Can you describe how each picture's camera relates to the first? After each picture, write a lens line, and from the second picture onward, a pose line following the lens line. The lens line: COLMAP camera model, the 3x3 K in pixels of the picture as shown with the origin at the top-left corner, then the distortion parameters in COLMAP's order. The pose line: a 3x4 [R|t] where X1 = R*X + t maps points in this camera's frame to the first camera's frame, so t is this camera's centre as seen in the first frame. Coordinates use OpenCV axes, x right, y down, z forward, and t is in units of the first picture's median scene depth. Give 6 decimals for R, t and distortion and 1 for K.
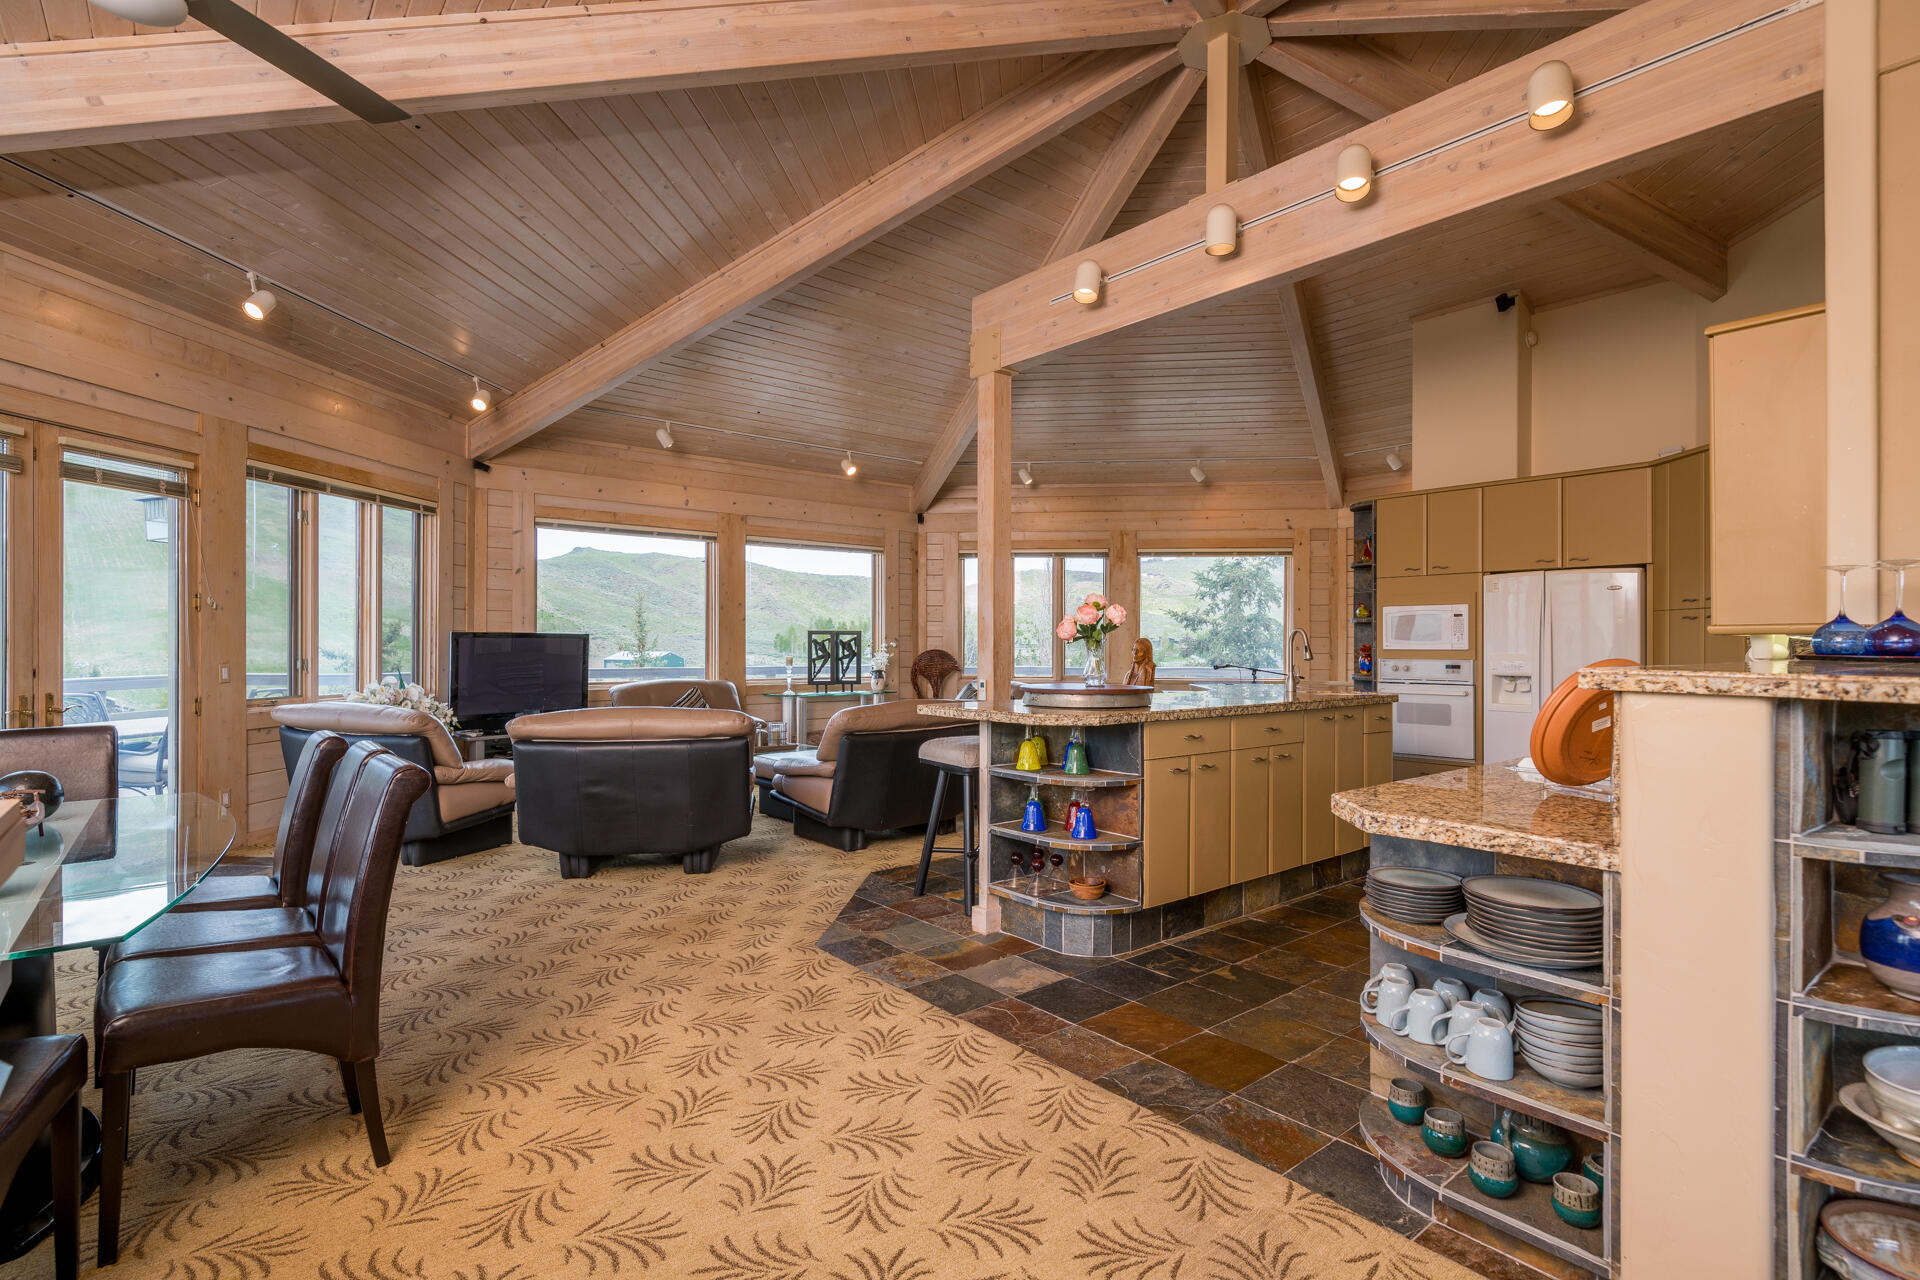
lens RADIAL K [[951.3, 0, 960.8], [0, 951.3, 645.3], [0, 0, 1]] dist [-0.028972, -0.000282]
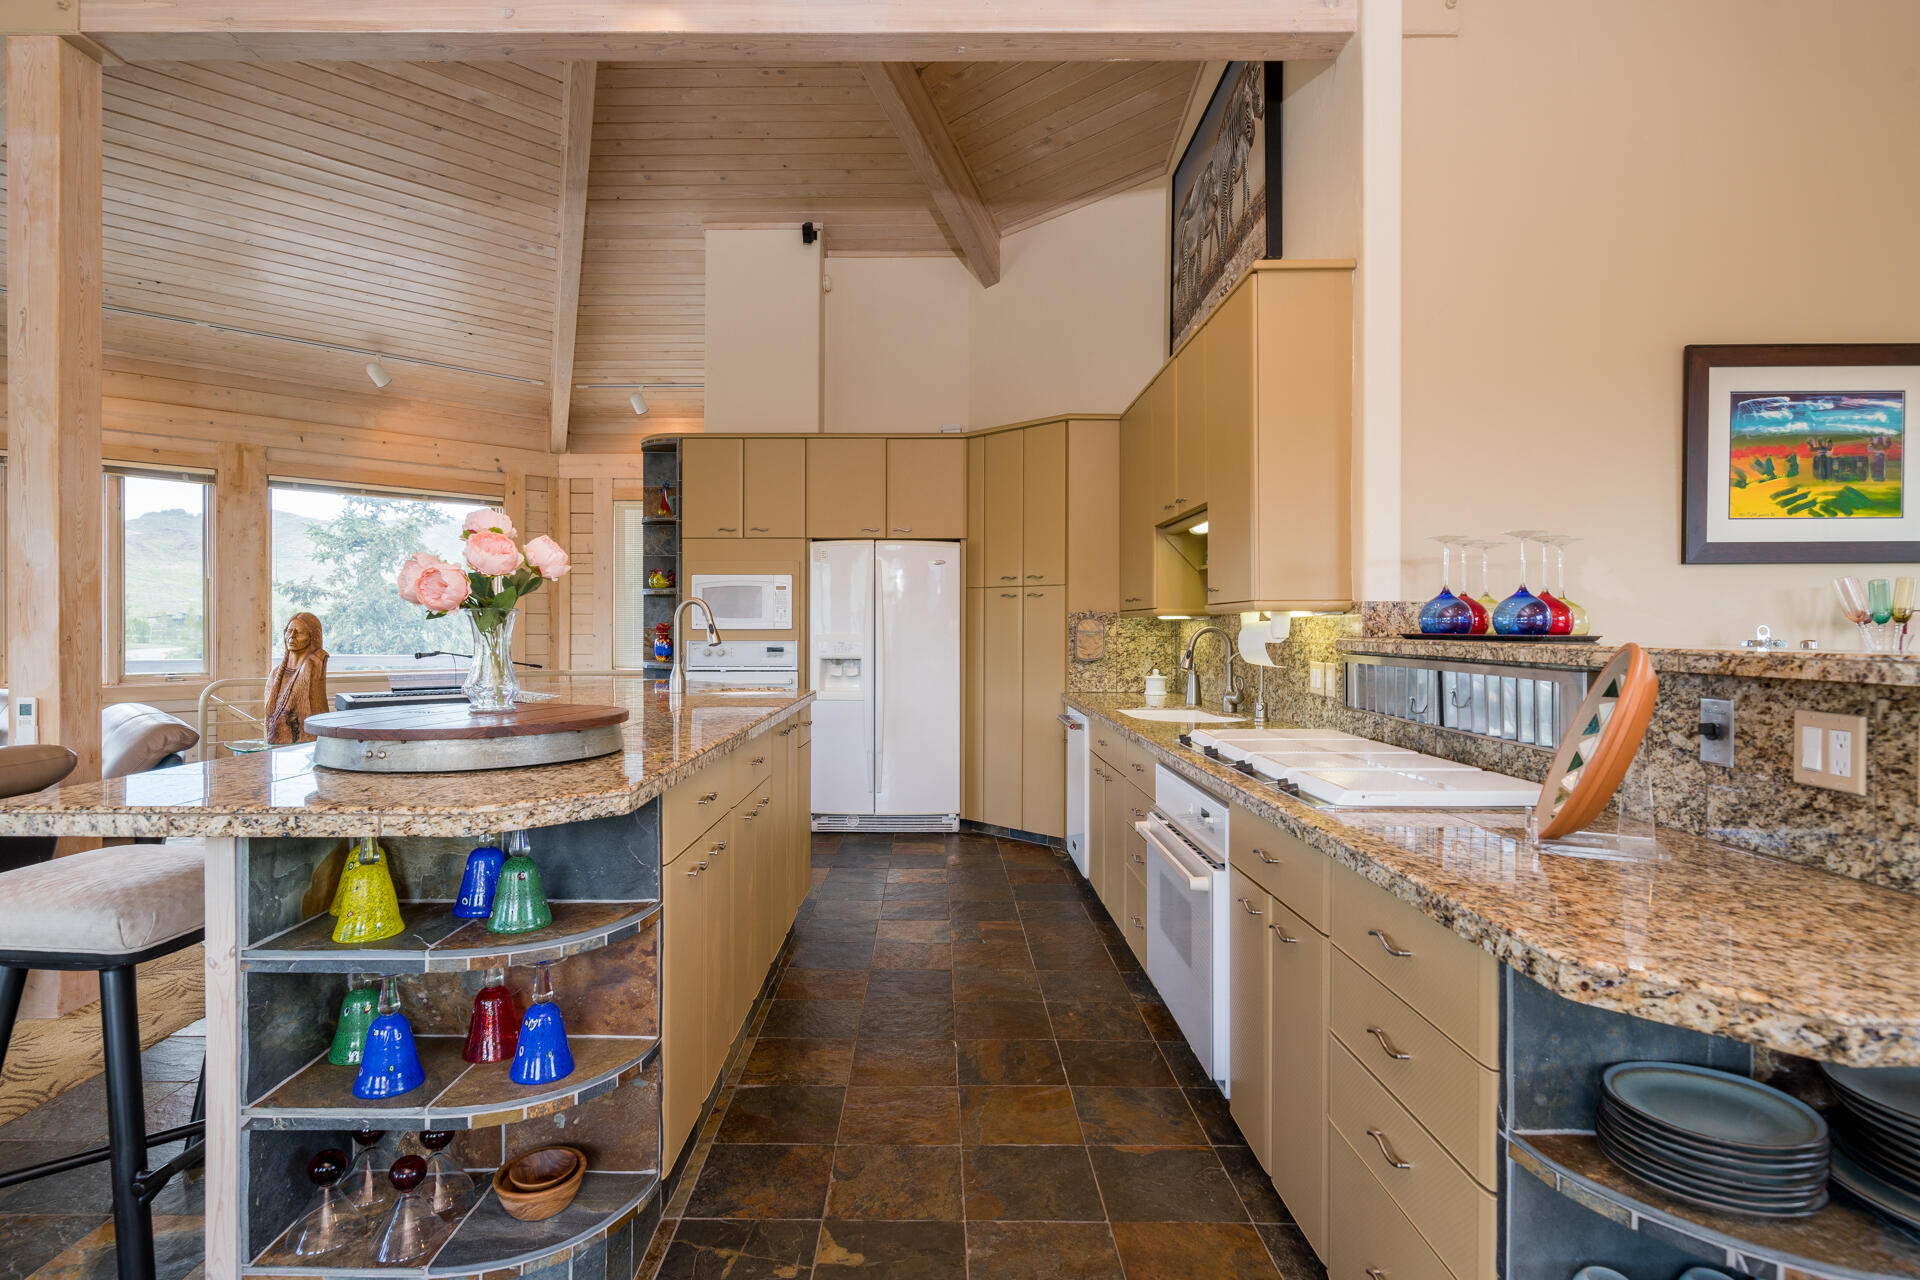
lens RADIAL K [[995.7, 0, 955.7], [0, 995.7, 630.1], [0, 0, 1]] dist [-0.003719, -0.000236]
pose [[0.642772, -0.004281, 0.766045, -0.043596], [0.000099, 0.999985, 0.005505, 0.000565], [-0.766057, -0.003463, 0.642763, 0.275455]]
